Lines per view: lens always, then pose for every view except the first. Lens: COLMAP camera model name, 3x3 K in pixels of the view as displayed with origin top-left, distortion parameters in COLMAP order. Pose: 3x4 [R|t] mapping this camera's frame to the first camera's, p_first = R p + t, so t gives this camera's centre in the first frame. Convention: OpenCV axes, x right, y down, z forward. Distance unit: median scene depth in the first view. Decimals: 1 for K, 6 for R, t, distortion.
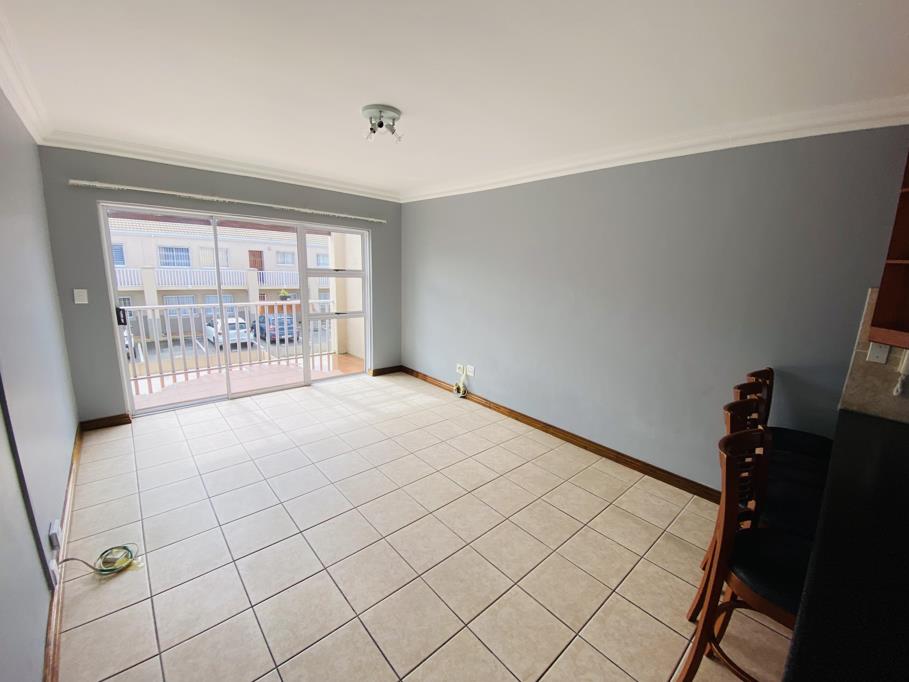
lens RADIAL K [[369.8, 0, 453.6], [0, 369.8, 340.2], [0, 0, 1]] dist [-0.010396, -0.000931]
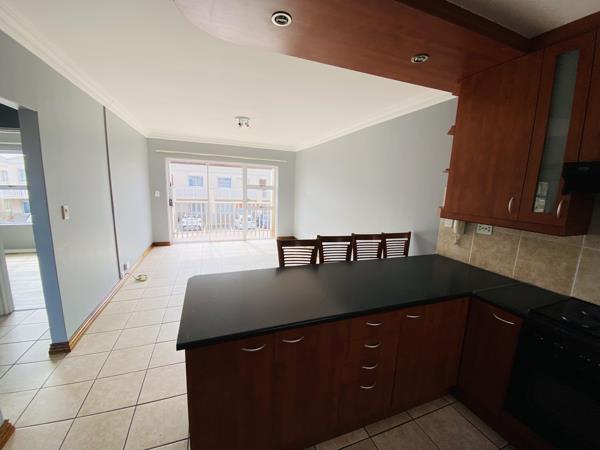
lens RADIAL K [[244.1, 0, 311.5], [0, 244.1, 229.0], [0, 0, 1]] dist [-0.010396, -0.000931]
pose [[0.938282, 0.057617, -0.341038, 0.450469], [-0.071266, 0.997075, -0.027619, 0.072495], [0.338449, 0.050219, 0.939644, -0.180501]]
